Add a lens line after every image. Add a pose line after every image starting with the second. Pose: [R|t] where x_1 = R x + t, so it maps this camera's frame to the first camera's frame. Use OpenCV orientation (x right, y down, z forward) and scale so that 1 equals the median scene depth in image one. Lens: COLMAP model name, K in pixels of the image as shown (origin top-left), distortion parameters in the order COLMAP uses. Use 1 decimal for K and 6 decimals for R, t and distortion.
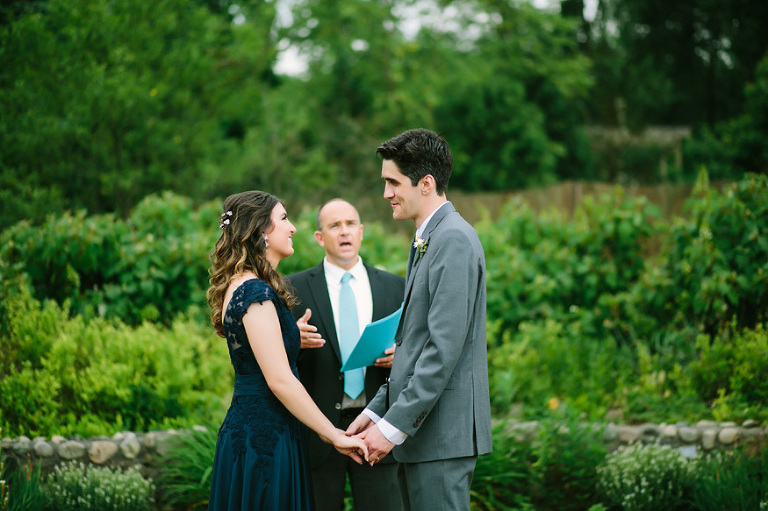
lens RADIAL K [[736.7, 0, 384.0], [0, 736.7, 255.5], [0, 0, 1]] dist [-0.060488, 0.088295]
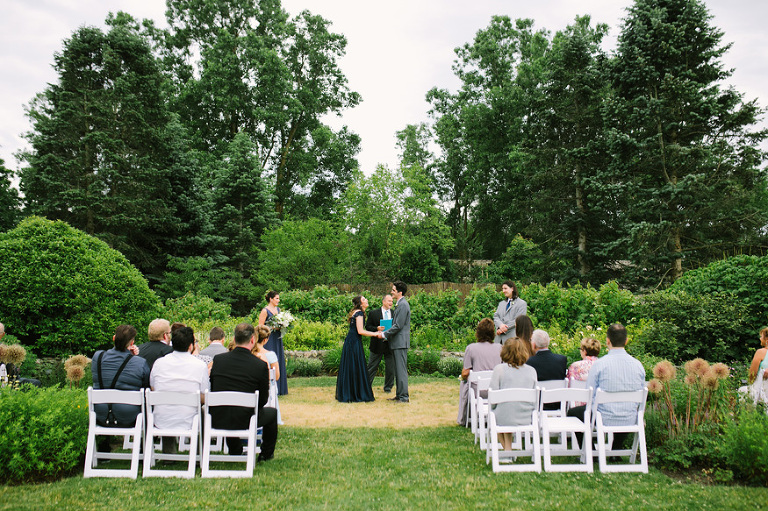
lens RADIAL K [[736.7, 0, 384.0], [0, 736.7, 255.5], [0, 0, 1]] dist [-0.060488, 0.088295]
pose [[0.999616, 0.027687, 0.000599, -0.005181], [-0.027646, 0.998925, -0.037200, -0.110556], [-0.001628, 0.037169, 0.999308, -2.716747]]
